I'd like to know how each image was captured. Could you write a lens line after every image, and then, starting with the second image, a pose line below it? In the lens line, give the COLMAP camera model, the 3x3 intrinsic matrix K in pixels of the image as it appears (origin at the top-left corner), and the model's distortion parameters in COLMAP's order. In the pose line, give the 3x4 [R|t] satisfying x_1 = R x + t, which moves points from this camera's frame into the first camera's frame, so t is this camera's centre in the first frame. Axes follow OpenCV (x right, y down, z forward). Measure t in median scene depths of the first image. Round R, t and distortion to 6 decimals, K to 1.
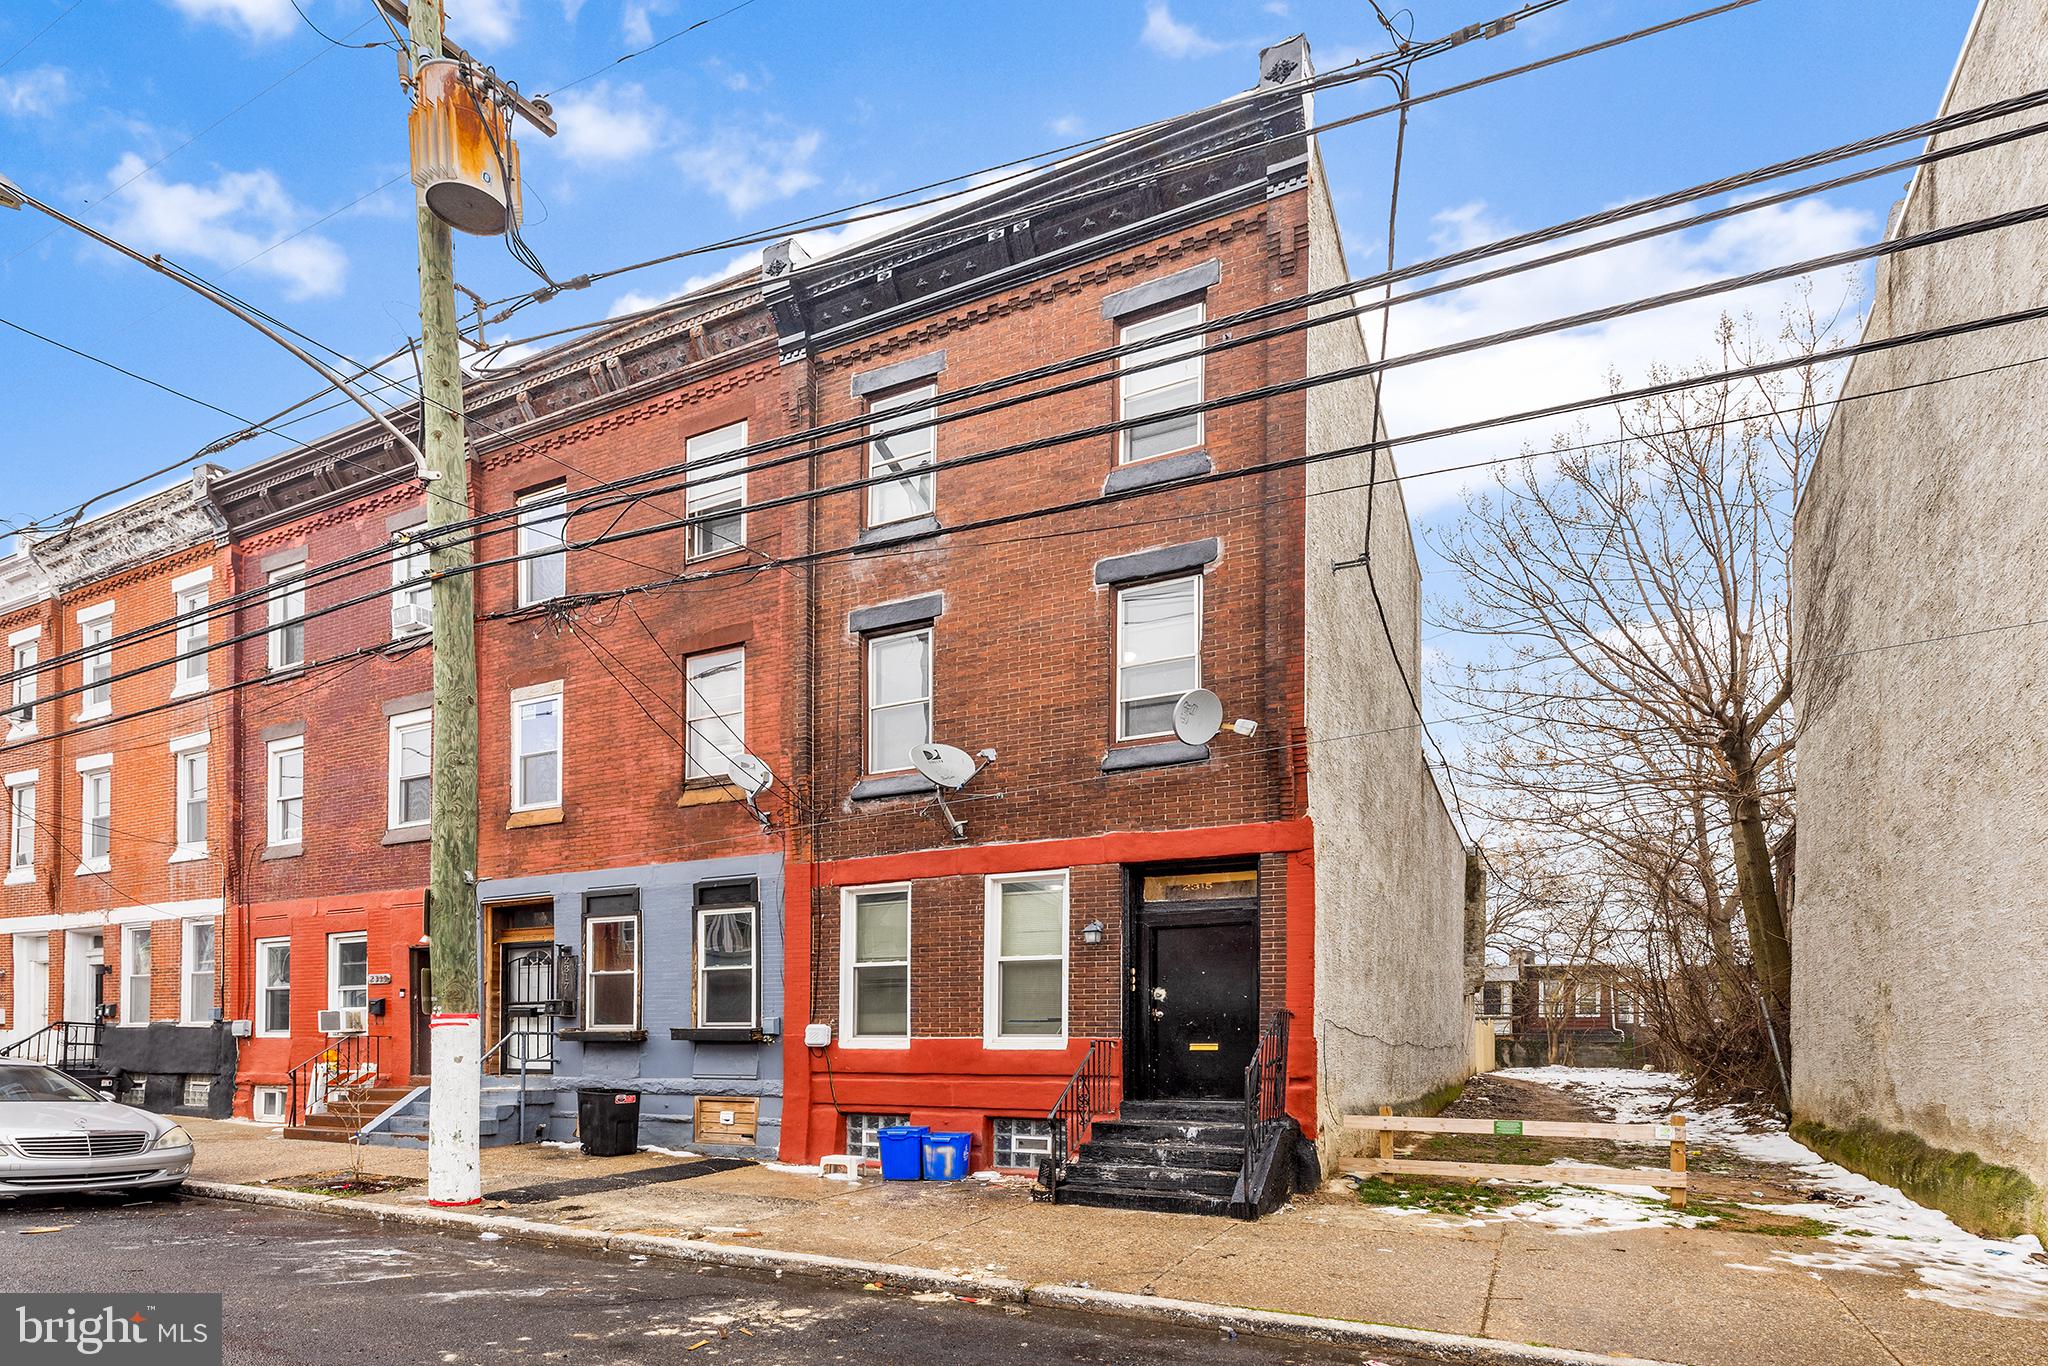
lens RADIAL K [[930.2, 0, 1039.7], [0, 930.2, 691.3], [0, 0, 1]] dist [0.004240, 0.000069]
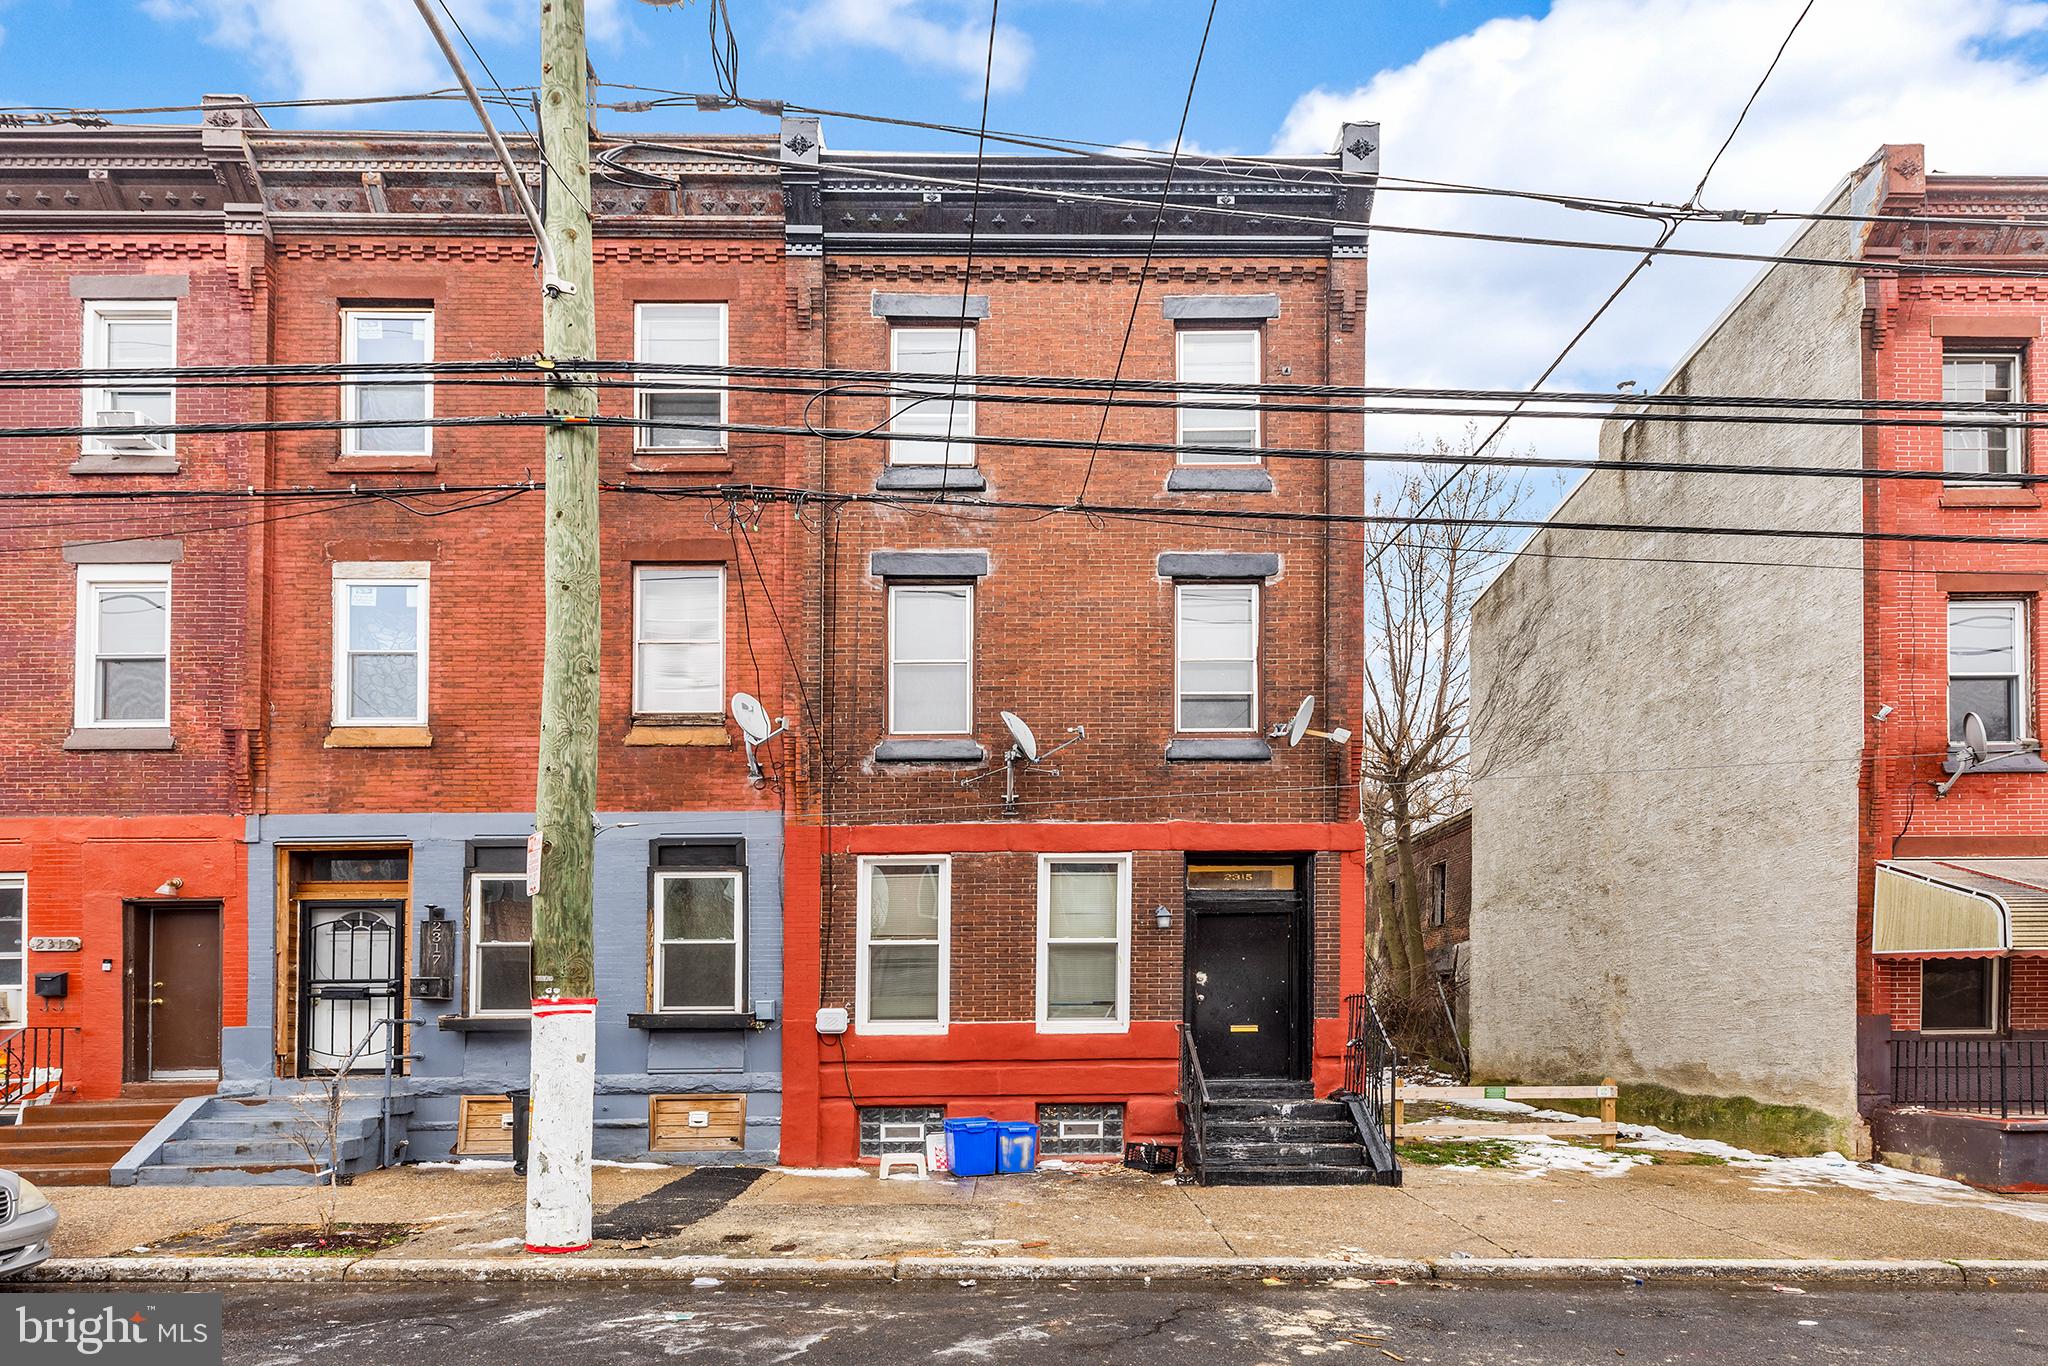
lens RADIAL K [[930.2, 0, 1034.3], [0, 930.2, 672.9], [0, 0, 1]] dist [0.004240, 0.000069]
pose [[0.907566, 0.138485, 0.396417, -0.437483], [-0.139825, 0.989843, -0.025676, 0.034909], [-0.395946, -0.032126, 0.917712, 0.112743]]
